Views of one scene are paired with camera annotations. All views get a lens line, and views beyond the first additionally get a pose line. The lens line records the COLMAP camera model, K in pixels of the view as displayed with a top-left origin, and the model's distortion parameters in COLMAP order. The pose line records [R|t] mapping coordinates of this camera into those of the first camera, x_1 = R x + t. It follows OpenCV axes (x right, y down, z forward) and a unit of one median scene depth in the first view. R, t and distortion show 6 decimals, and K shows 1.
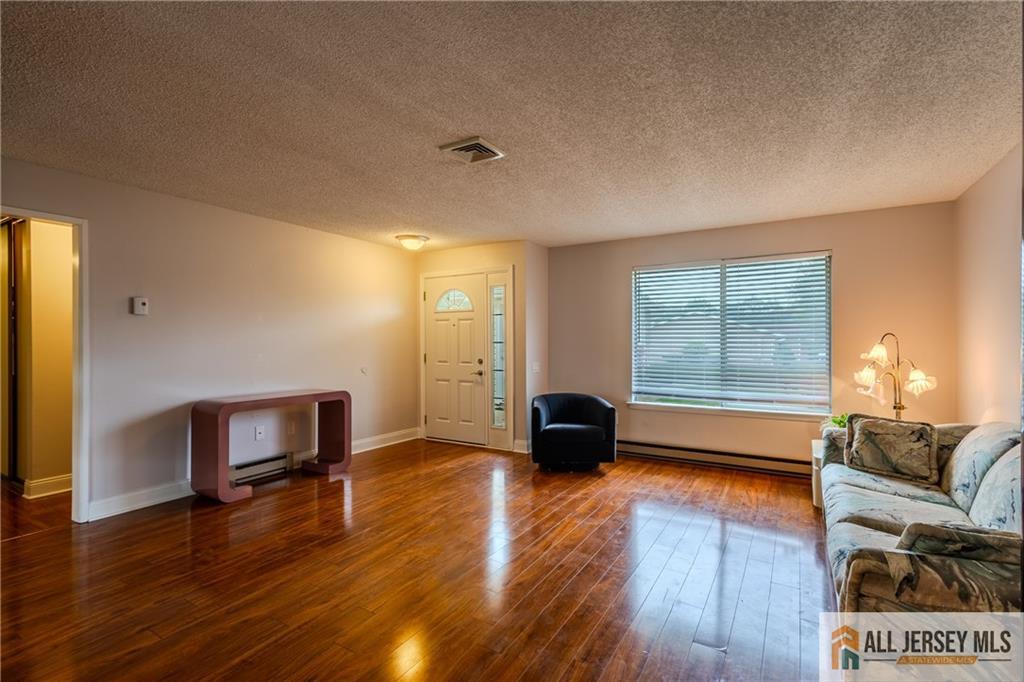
lens RADIAL K [[472.3, 0, 512.0], [0, 472.3, 341.0], [0, 0, 1]] dist [0.010456, 0.000264]
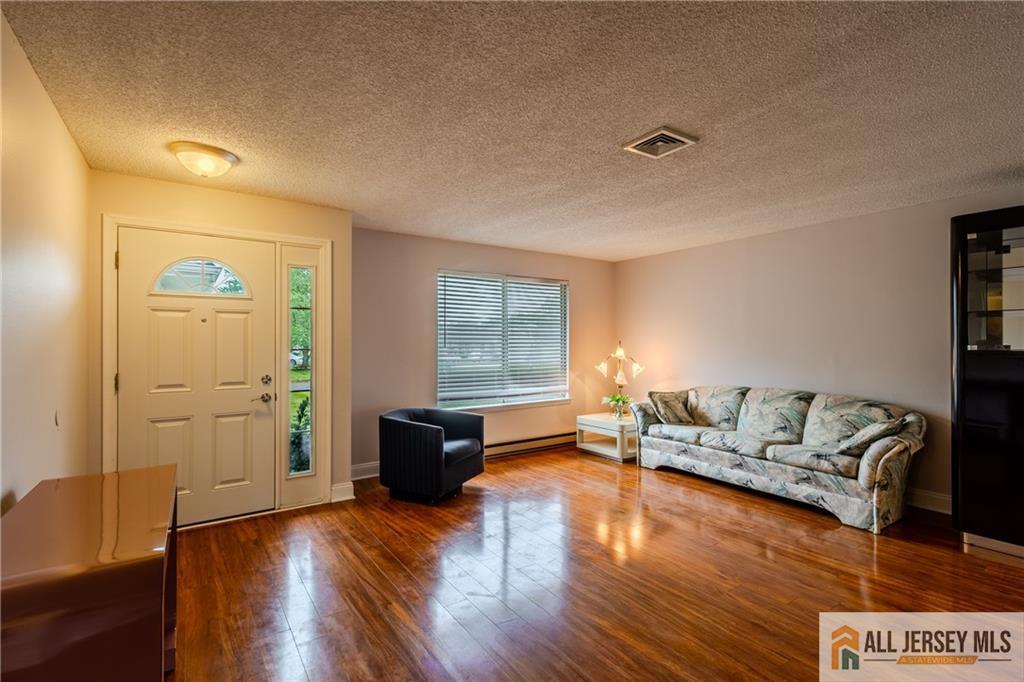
lens RADIAL K [[472.3, 0, 512.0], [0, 472.3, 341.0], [0, 0, 1]] dist [0.010456, 0.000264]
pose [[0.408707, 0.003399, 0.912659, -0.602970], [0.002395, 0.999986, -0.004797, -0.005927], [-0.912662, 0.004147, 0.408693, 0.512687]]
